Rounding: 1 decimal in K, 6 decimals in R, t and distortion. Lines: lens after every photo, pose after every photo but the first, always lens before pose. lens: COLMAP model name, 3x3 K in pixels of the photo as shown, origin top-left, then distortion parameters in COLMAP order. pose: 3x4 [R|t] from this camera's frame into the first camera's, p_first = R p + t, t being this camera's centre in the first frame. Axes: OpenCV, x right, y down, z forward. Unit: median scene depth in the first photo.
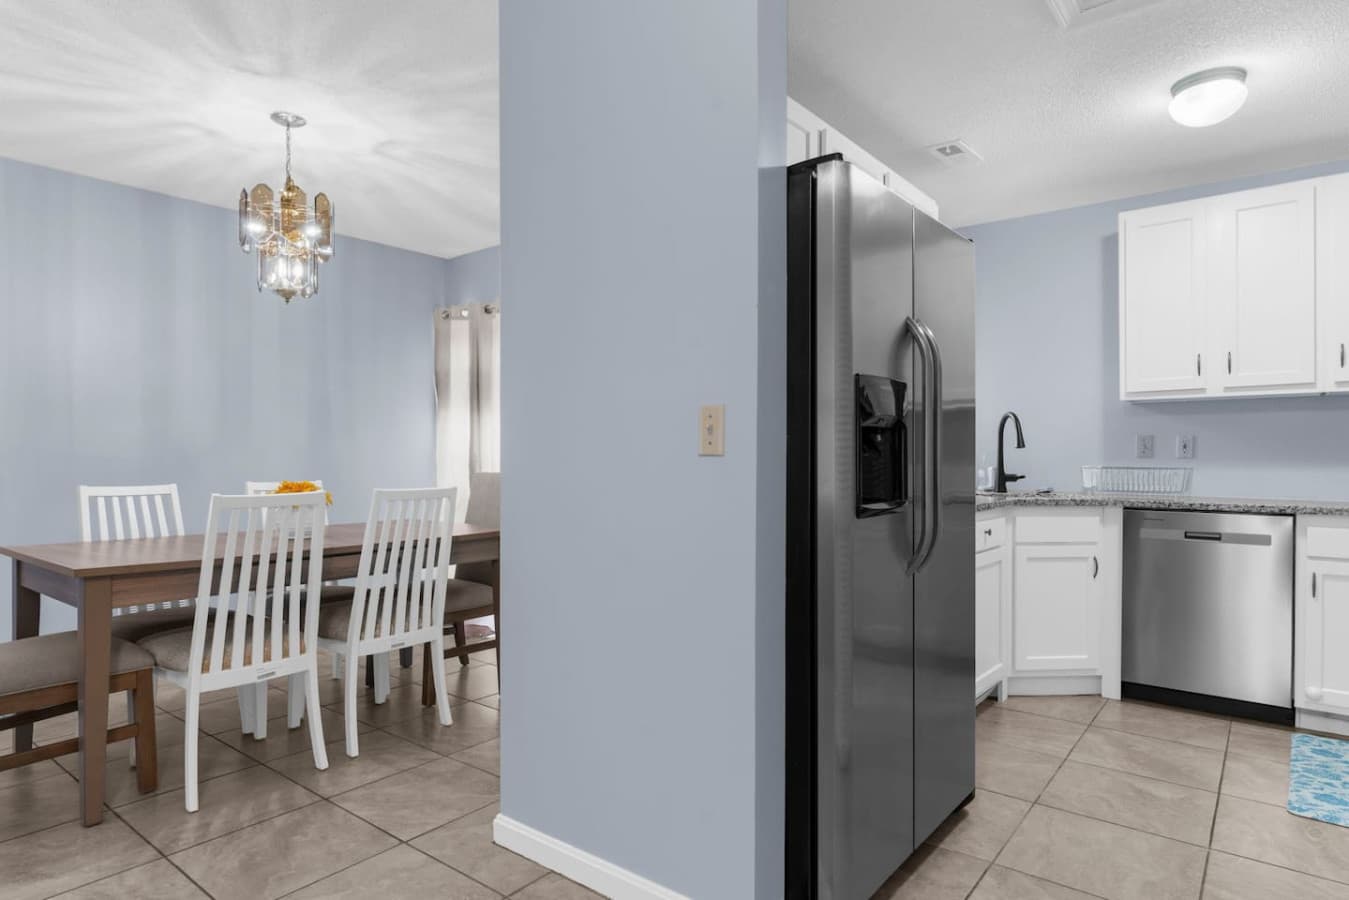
lens RADIAL K [[754.0, 0, 672.9], [0, 754.0, 456.6], [0, 0, 1]] dist [-0.006359, -0.001541]
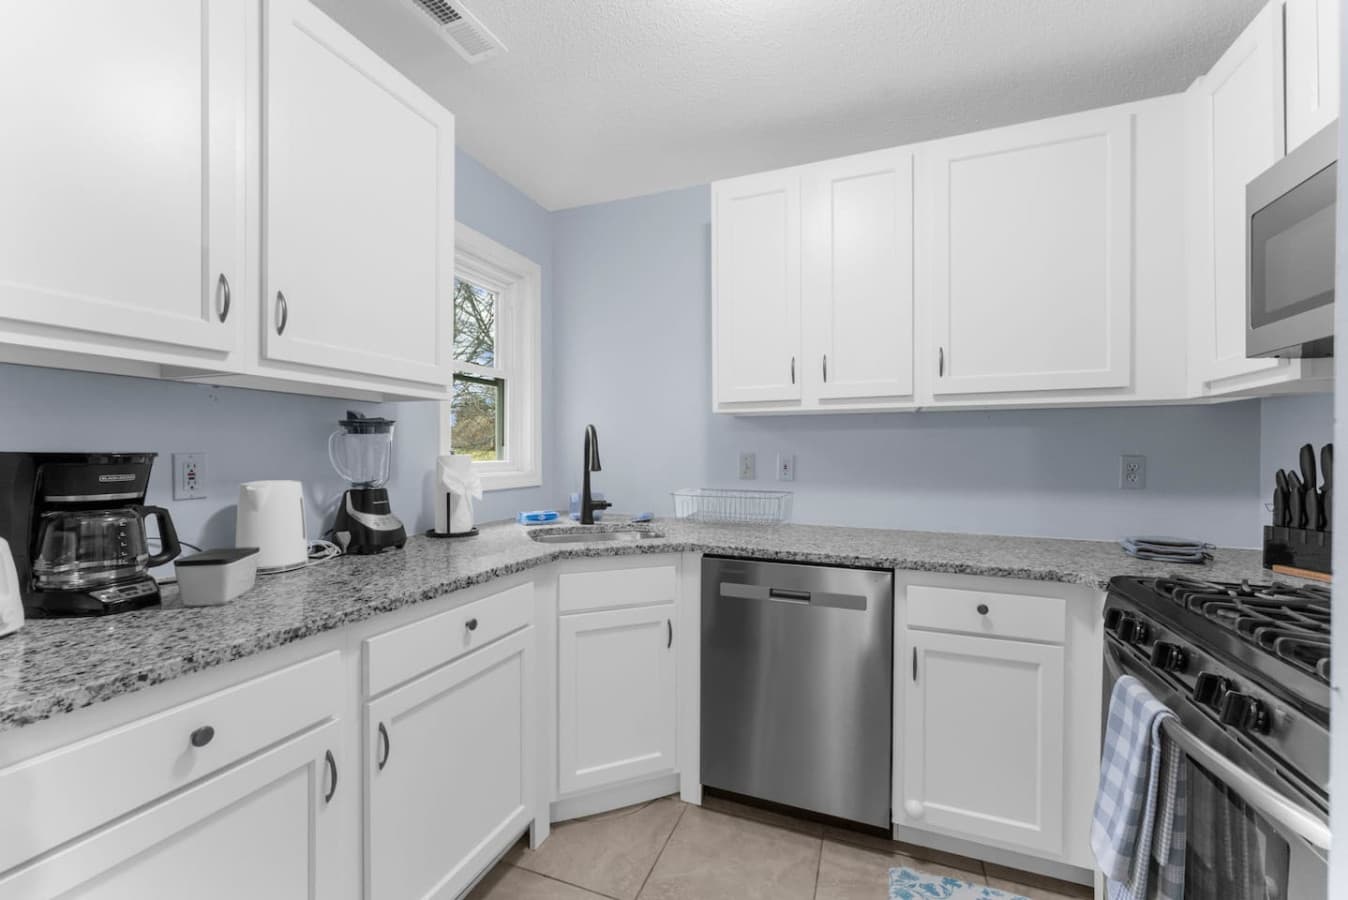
lens RADIAL K [[545.3, 0, 667.2], [0, 545.3, 452.2], [0, 0, 1]] dist [-0.009791, 0.000101]
pose [[0.951509, 0.000534, 0.307621, 0.396412], [-0.000549, 1.000000, -0.000038, -0.034142], [-0.307621, -0.000133, 0.951509, 0.489807]]
